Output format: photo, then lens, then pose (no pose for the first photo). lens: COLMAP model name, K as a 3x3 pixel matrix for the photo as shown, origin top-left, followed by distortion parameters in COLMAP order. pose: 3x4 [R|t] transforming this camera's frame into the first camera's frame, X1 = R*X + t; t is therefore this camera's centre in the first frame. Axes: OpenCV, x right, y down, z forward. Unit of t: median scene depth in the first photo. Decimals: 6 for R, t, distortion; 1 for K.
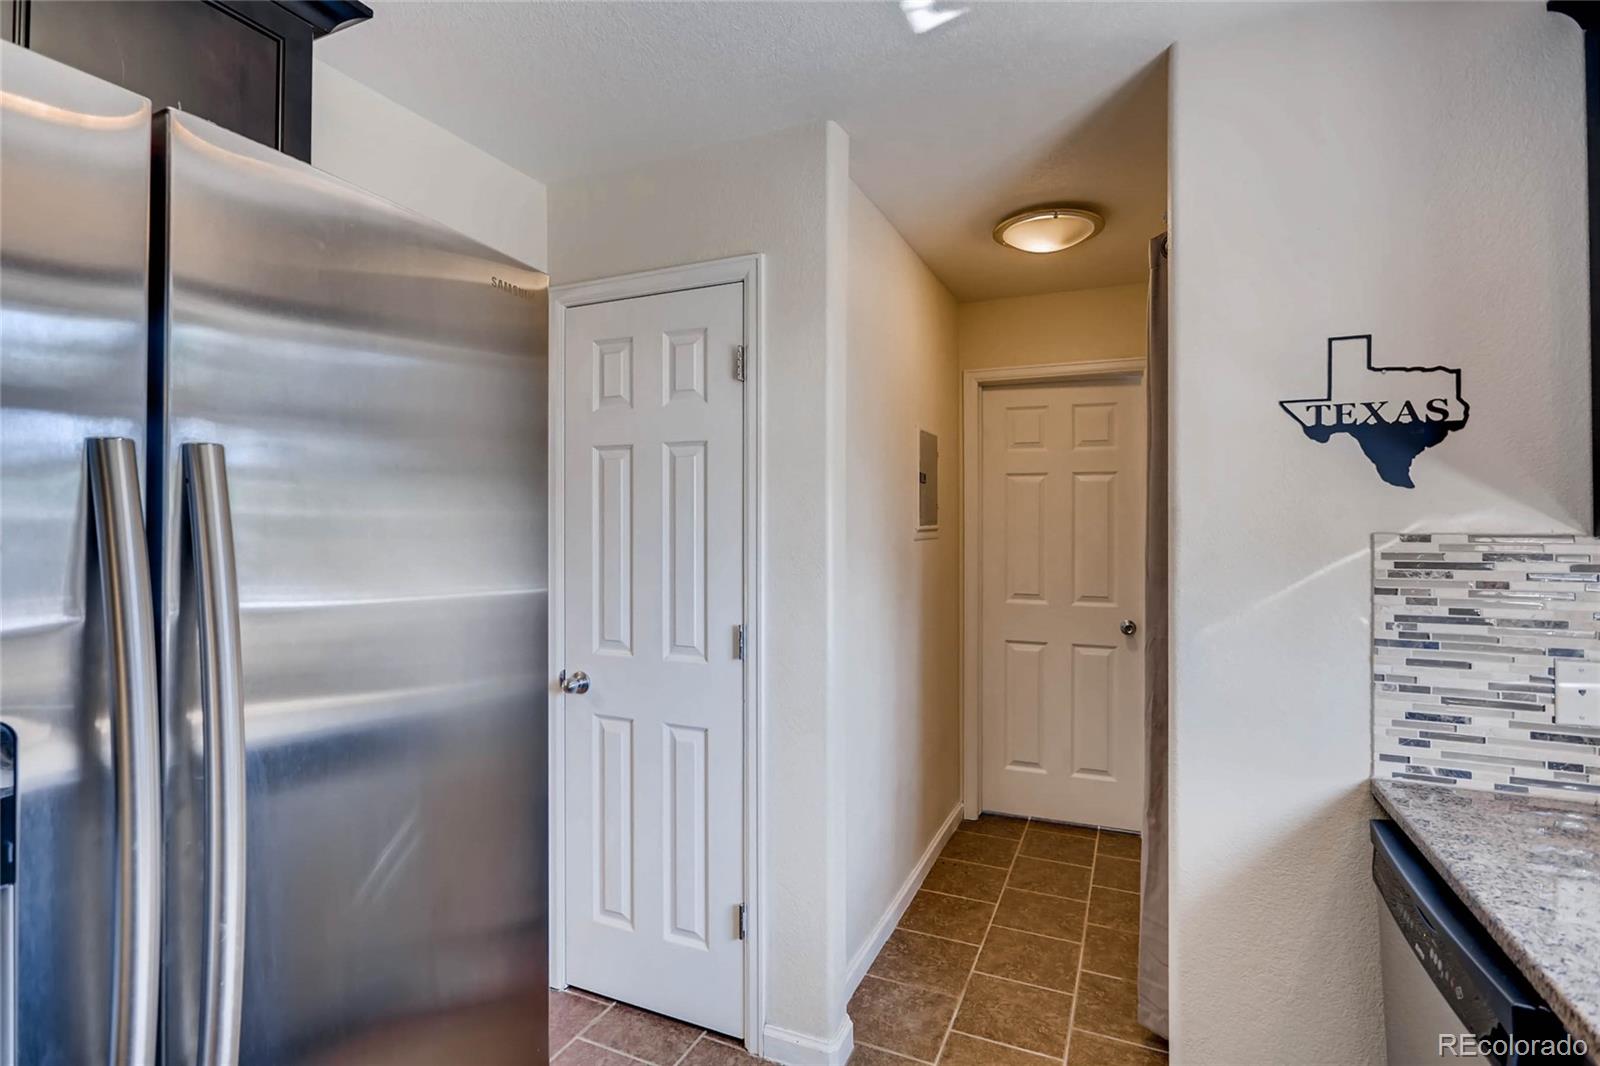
lens RADIAL K [[770.9, 0, 798.7], [0, 770.9, 521.0], [0, 0, 1]] dist [-0.004789, 0.000510]
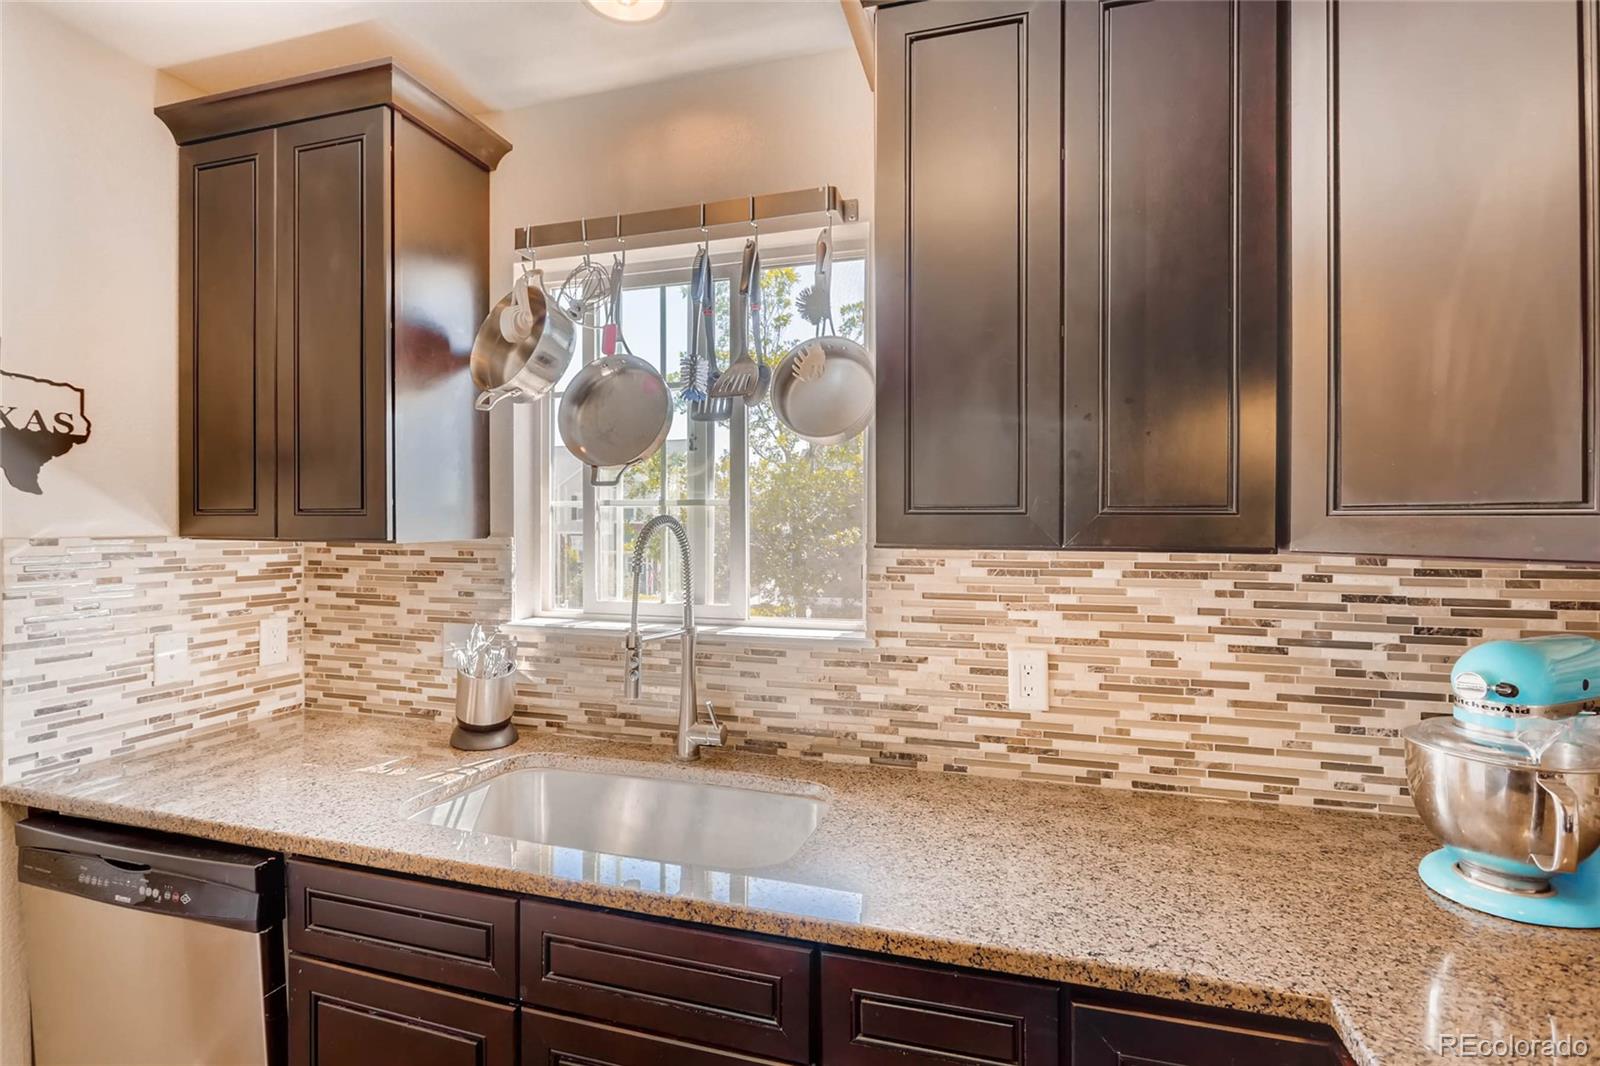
lens RADIAL K [[770.9, 0, 795.8], [0, 770.9, 525.2], [0, 0, 1]] dist [-0.004789, 0.000510]
pose [[-0.131999, -0.013143, 0.991163, -0.377302], [-0.007907, 0.999894, 0.012206, -0.022347], [-0.991218, -0.006226, -0.132089, 0.122626]]
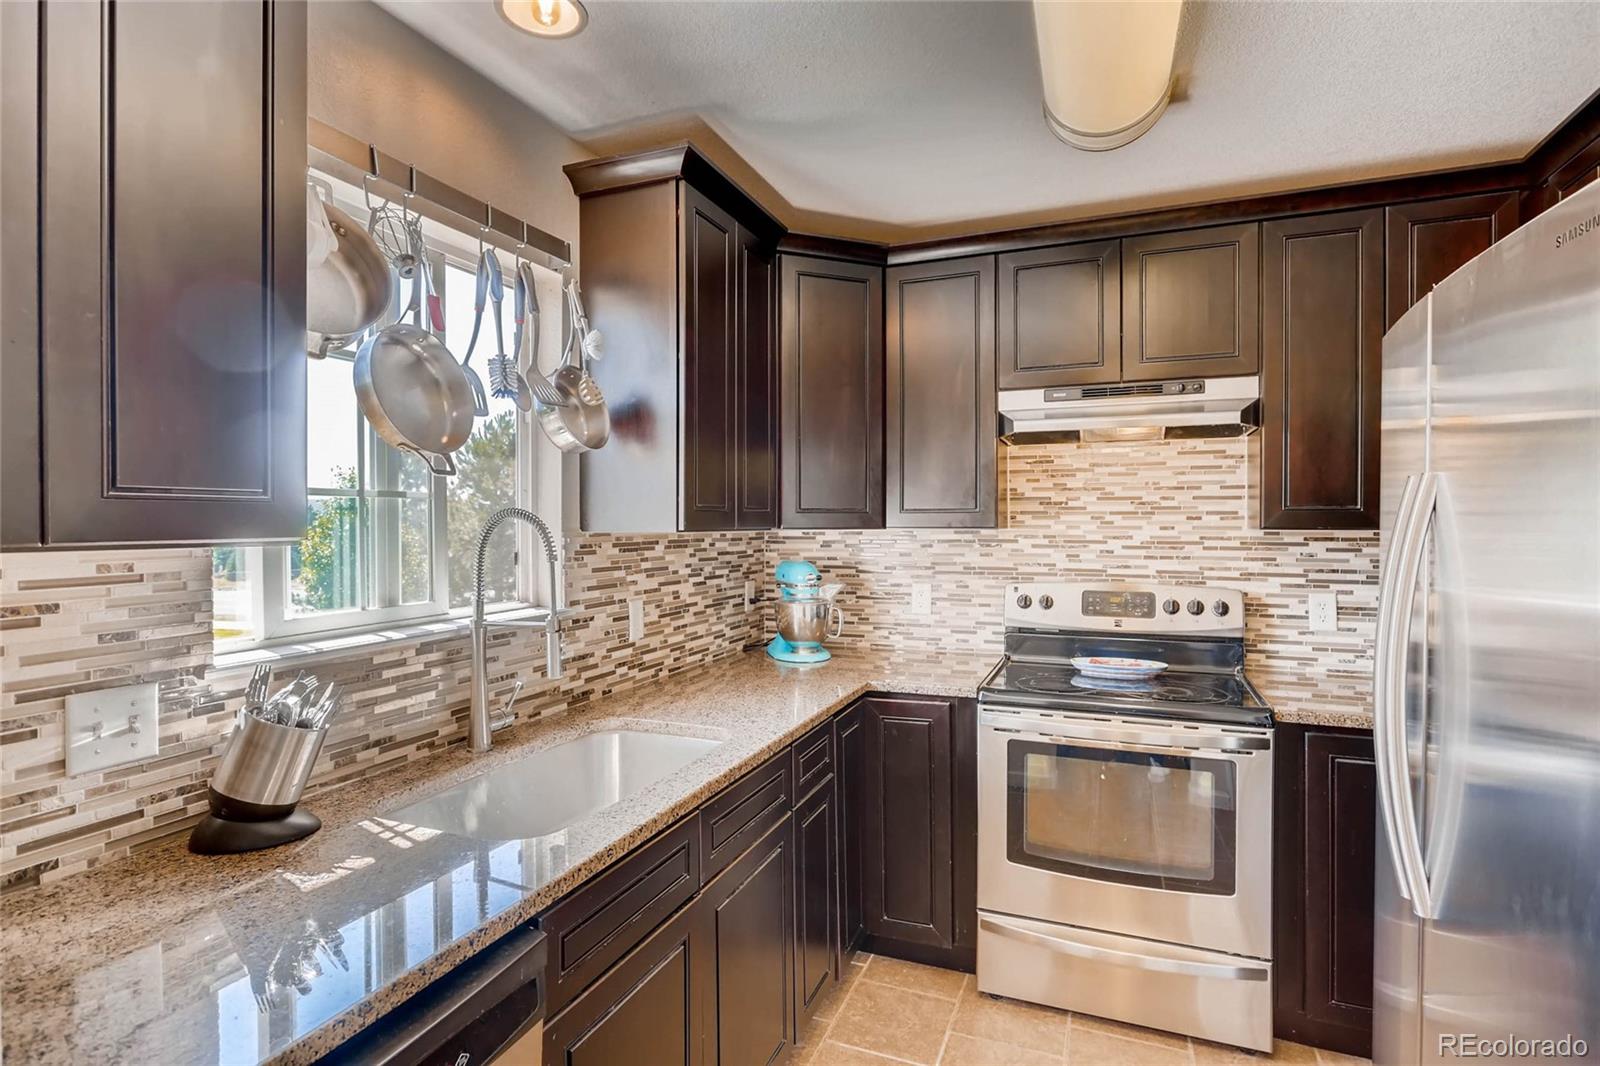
lens RADIAL K [[804.3, 0, 801.5], [0, 804.3, 530.8], [0, 0, 1]] dist [0.001409, 0.001705]
pose [[-0.999053, -0.005684, -0.043144, 0.434683], [-0.006060, 0.999945, 0.008600, 0.000318], [0.043093, 0.008853, -0.999032, 1.493165]]
